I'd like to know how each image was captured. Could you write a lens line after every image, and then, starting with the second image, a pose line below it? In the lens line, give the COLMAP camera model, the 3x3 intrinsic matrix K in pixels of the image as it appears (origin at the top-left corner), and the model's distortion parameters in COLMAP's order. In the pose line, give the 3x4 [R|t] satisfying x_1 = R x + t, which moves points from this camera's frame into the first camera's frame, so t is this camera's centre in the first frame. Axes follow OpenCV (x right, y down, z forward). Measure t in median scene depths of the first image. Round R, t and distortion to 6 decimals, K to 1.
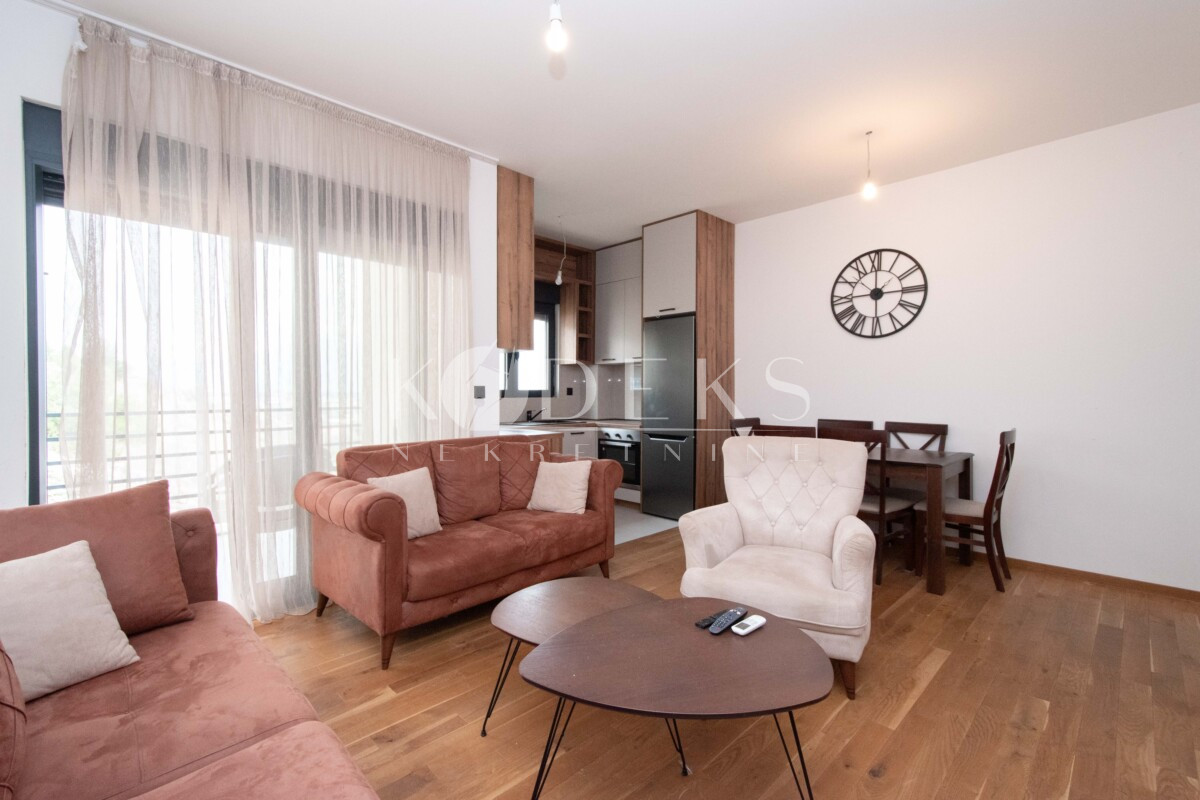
lens RADIAL K [[533.4, 0, 600.0], [0, 533.4, 400.0], [0, 0, 1]] dist [0.004070, 0.000439]
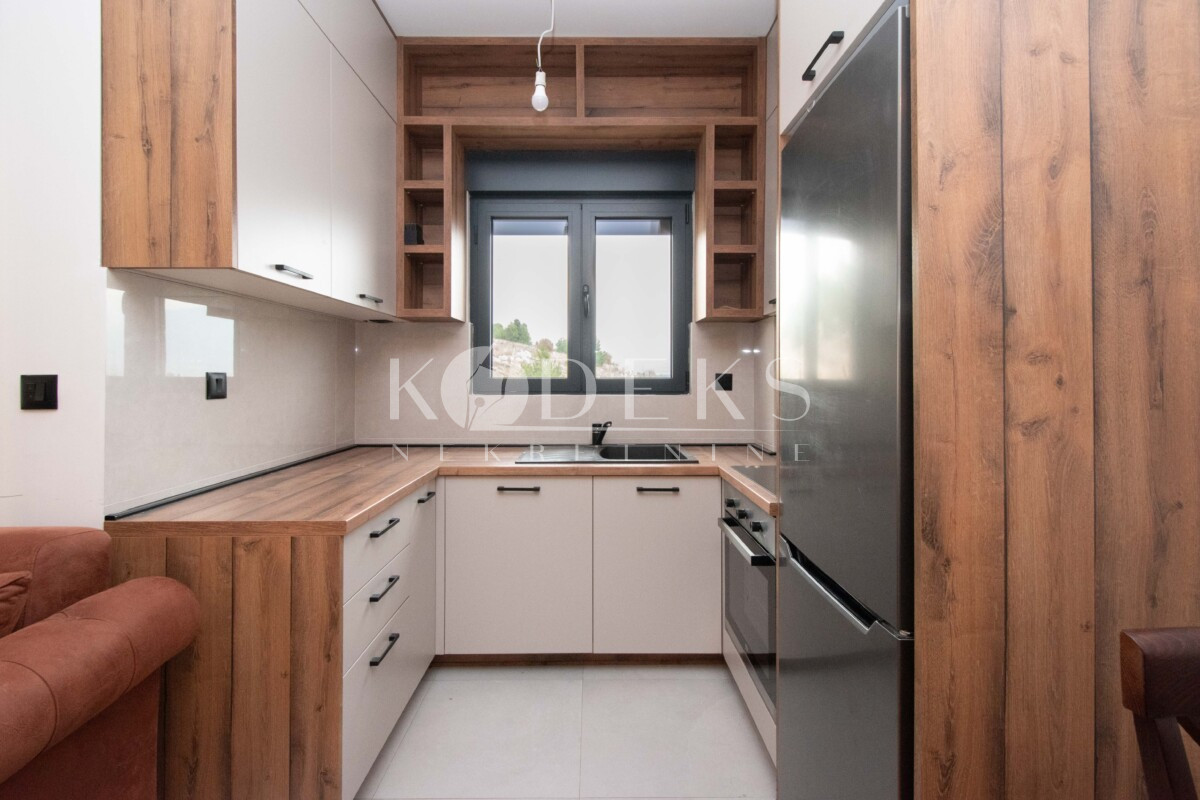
lens RADIAL K [[536.5, 0, 600.8], [0, 536.5, 375.3], [0, 0, 1]] dist [0.003294, 0.000313]
pose [[0.712749, -0.001858, -0.701417, 0.255242], [-0.008911, 0.999892, -0.011703, -0.021252], [0.701363, 0.014592, 0.712655, 0.850810]]
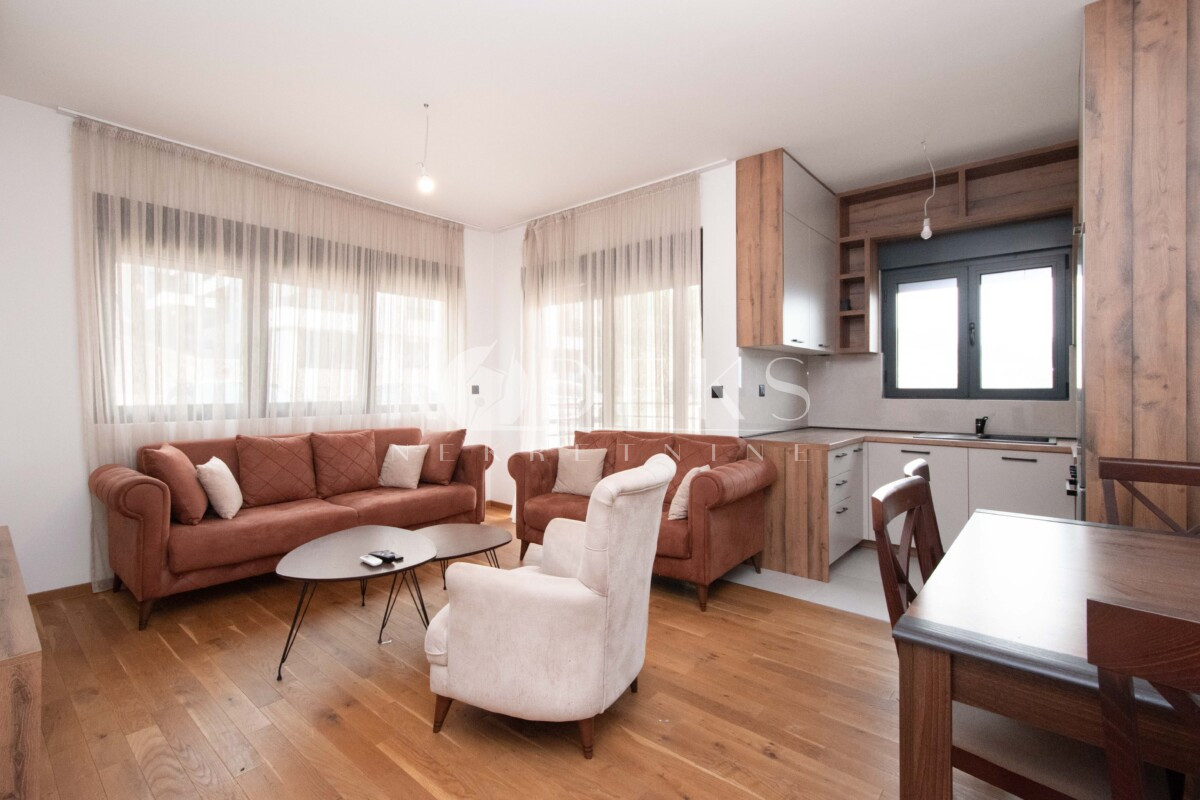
lens RADIAL K [[545.5, 0, 582.7], [0, 545.5, 386.6], [0, 0, 1]] dist [0.002752, 0.000676]
pose [[0.064494, -0.005318, -0.997904, 0.684432], [-0.012205, 0.999907, -0.006117, -0.013413], [0.997843, 0.012573, 0.064423, 0.569453]]
